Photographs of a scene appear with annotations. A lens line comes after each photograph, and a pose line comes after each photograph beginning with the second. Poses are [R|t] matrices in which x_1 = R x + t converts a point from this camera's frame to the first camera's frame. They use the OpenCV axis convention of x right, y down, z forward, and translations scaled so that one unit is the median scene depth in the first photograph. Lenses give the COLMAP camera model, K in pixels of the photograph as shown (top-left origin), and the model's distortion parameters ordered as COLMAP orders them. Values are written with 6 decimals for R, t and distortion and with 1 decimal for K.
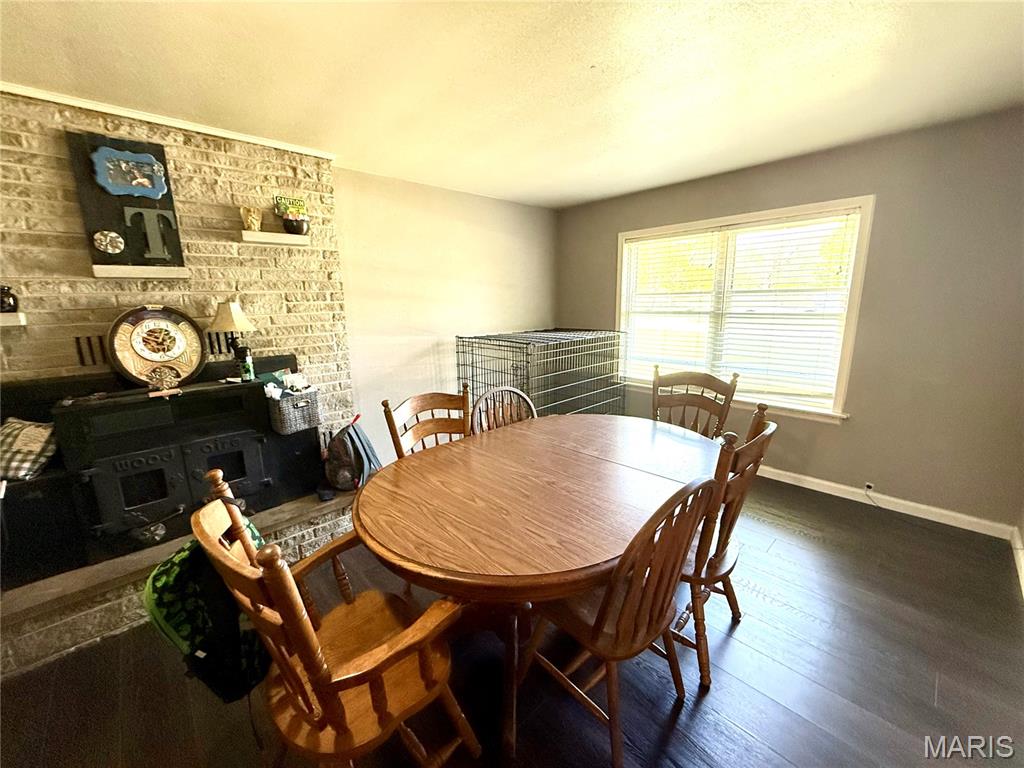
lens RADIAL K [[407.6, 0, 512.0], [0, 407.6, 384.0], [0, 0, 1]] dist [-0.003256, -0.000175]
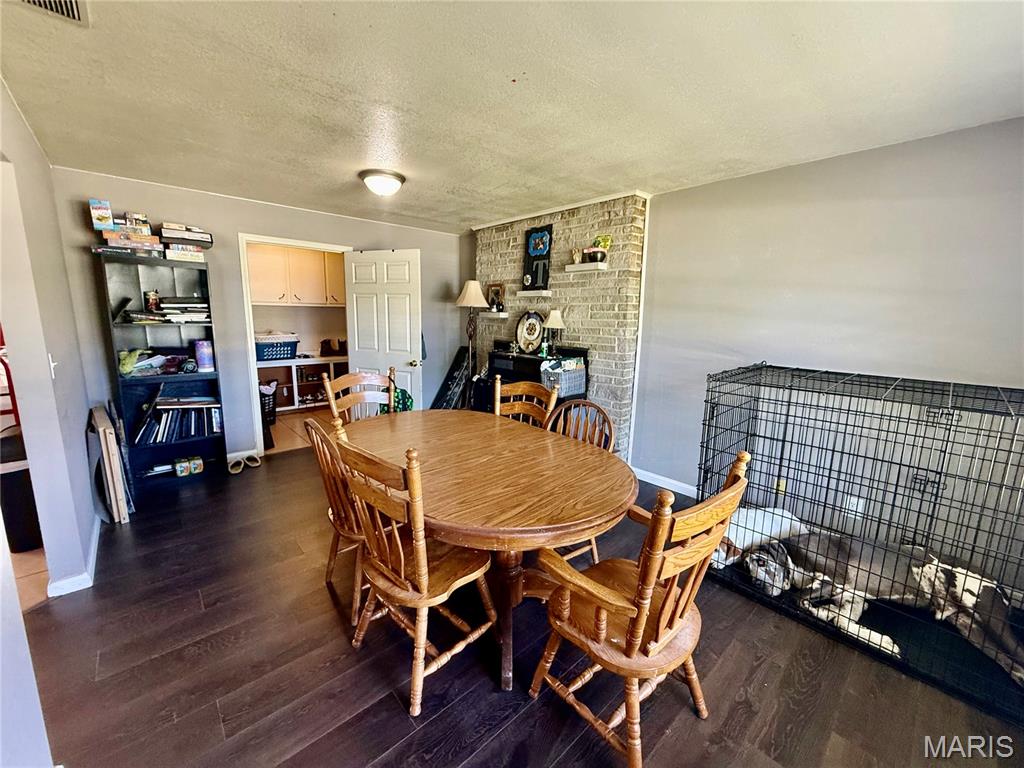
lens RADIAL K [[407.6, 0, 512.0], [0, 407.6, 384.0], [0, 0, 1]] dist [-0.003256, -0.000175]
pose [[-0.014728, 0.187470, -0.982160, 1.041787], [-0.220659, 0.957440, 0.186060, -0.193572], [0.975240, 0.219463, 0.027266, 0.900804]]
